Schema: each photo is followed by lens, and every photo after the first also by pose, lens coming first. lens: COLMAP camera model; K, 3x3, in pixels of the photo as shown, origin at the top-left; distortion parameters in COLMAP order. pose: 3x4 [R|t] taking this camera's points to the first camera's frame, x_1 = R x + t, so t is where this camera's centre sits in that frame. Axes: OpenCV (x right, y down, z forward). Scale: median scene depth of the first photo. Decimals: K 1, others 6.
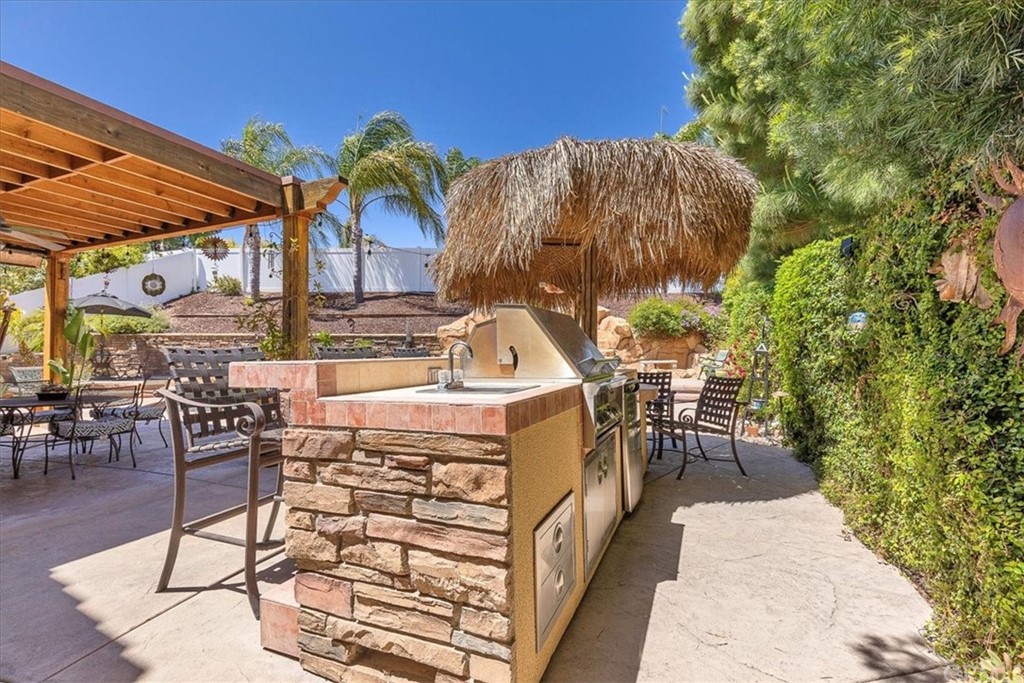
lens RADIAL K [[455.8, 0, 512.0], [0, 455.8, 341.5], [0, 0, 1]] dist [0.003293, -0.000833]
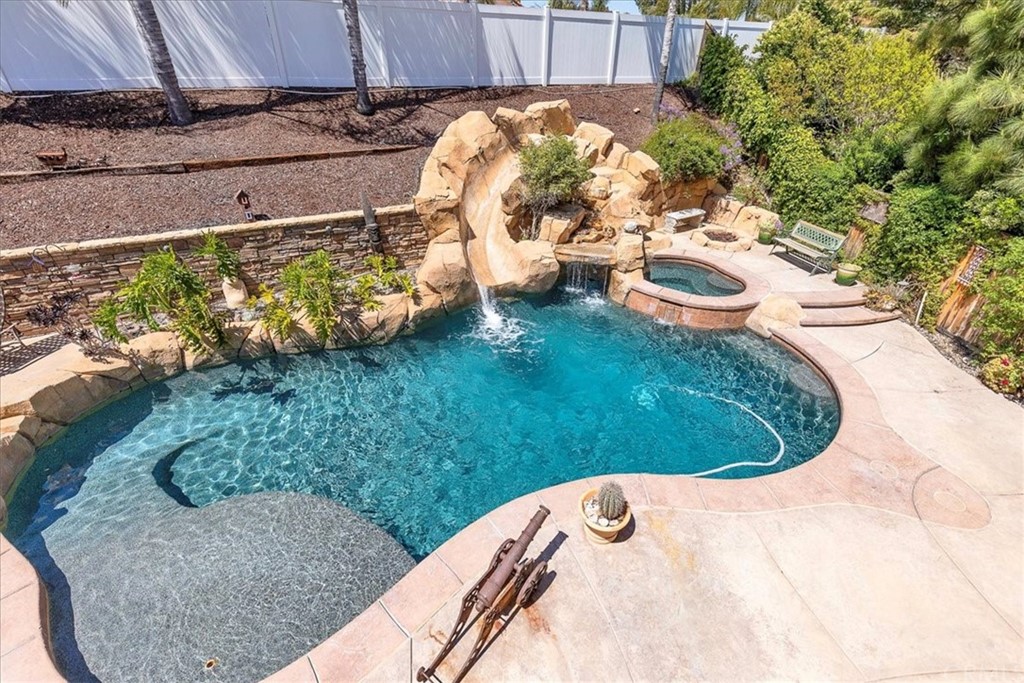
lens RADIAL K [[456.5, 0, 512.0], [0, 456.5, 341.5], [0, 0, 1]] dist [0.005969, -0.000176]
pose [[0.882308, -0.240300, 0.404709, -0.344016], [-0.013016, 0.847065, 0.531330, -0.191788], [-0.470493, -0.474065, 0.744244, 0.404314]]
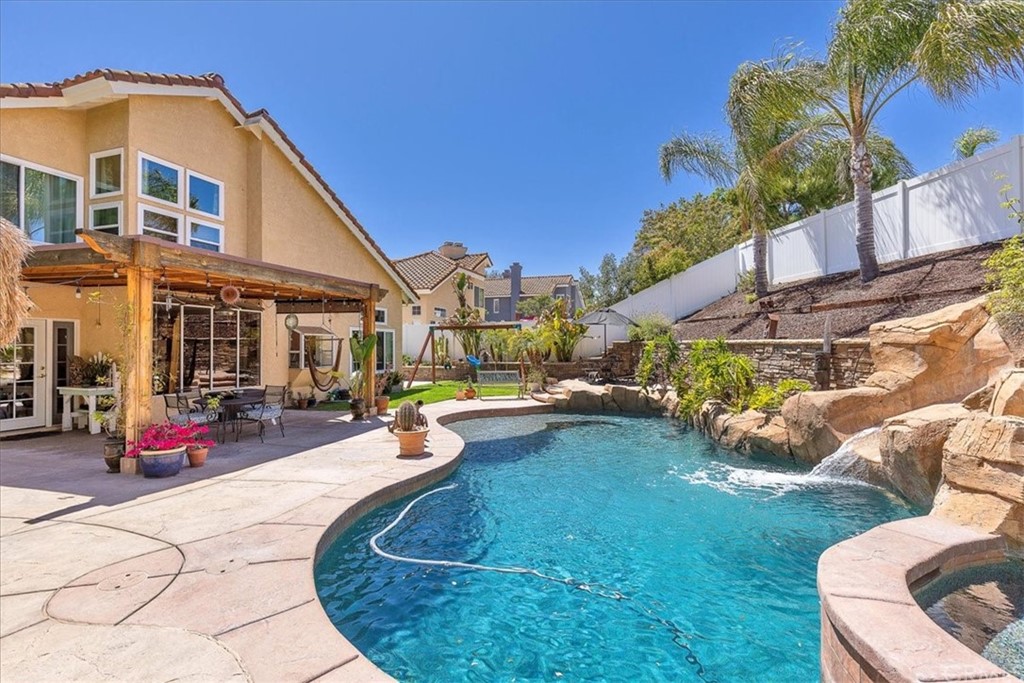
lens RADIAL K [[478.5, 0, 512.0], [0, 478.5, 341.5], [0, 0, 1]] dist [-0.001398, 0.000336]
pose [[0.098699, -0.005916, -0.995100, 0.277244], [0.019207, 0.999807, -0.004039, -0.018822], [0.994932, -0.018714, 0.098794, 0.599703]]
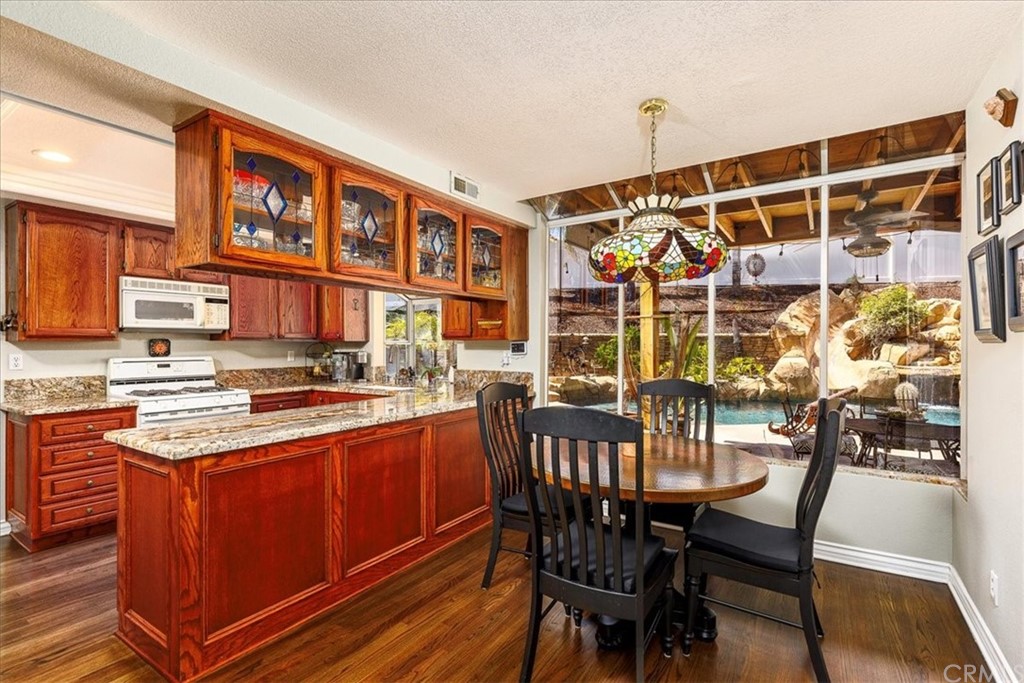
lens RADIAL K [[491.6, 0, 512.0], [0, 491.6, 341.5], [0, 0, 1]] dist [0.001434, 0.000827]
pose [[0.987724, 0.000140, -0.156209, -0.515256], [0.002001, 0.999906, 0.013554, -0.015126], [0.156196, -0.013700, 0.987631, -0.018506]]
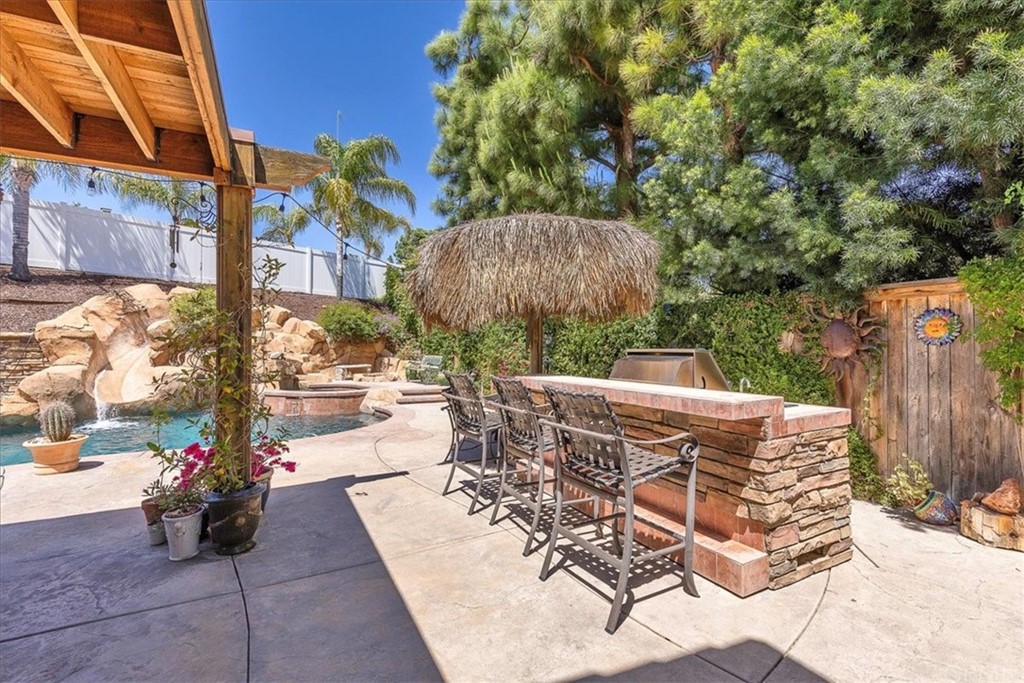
lens RADIAL K [[457.4, 0, 511.1], [0, 457.4, 341.5], [0, 0, 1]] dist [0.007752, -0.000927]
pose [[0.630676, 0.011166, 0.775966, -0.246718], [-0.015981, 0.999871, -0.001399, -0.014563], [-0.775882, -0.011519, 0.630773, 0.076422]]
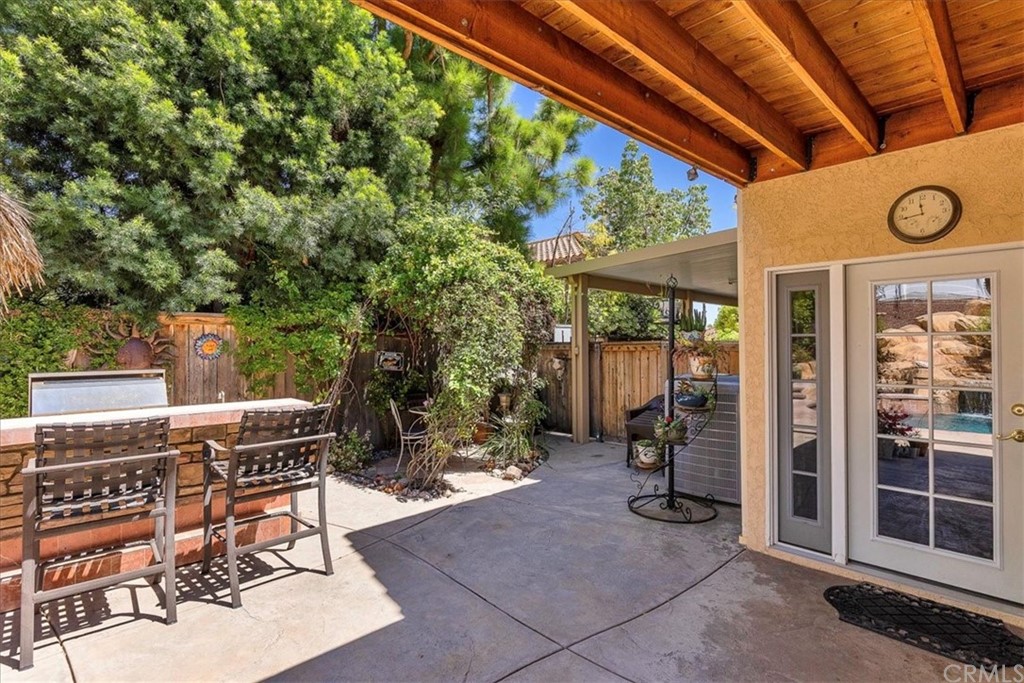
lens RADIAL K [[498.2, 0, 512.0], [0, 498.2, 341.5], [0, 0, 1]] dist [-0.002875, -0.000444]
pose [[-0.920923, 0.011603, 0.389571, -0.274498], [0.002149, 0.999693, -0.024694, -0.020438], [-0.389738, -0.021904, -0.920665, 0.320669]]
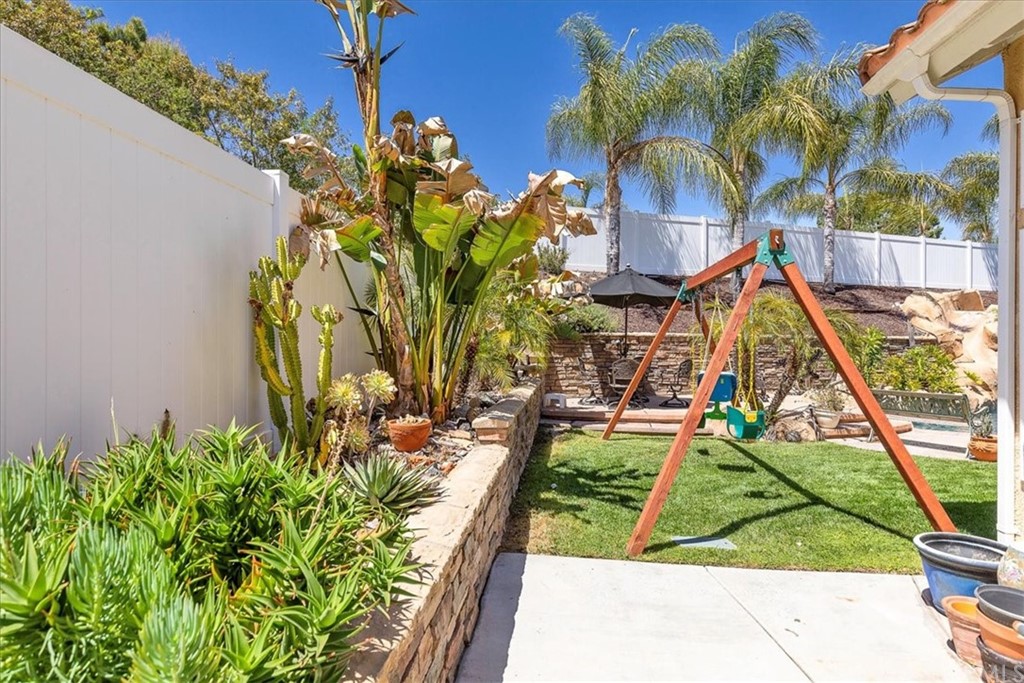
lens RADIAL K [[566.0, 0, 512.0], [0, 566.0, 341.5], [0, 0, 1]] dist [0.001450, -0.000075]
pose [[0.949416, 0.005153, 0.313980, -1.207882], [-0.009287, 0.999889, 0.011673, -0.013030], [-0.313885, -0.013999, 0.949358, 0.285815]]
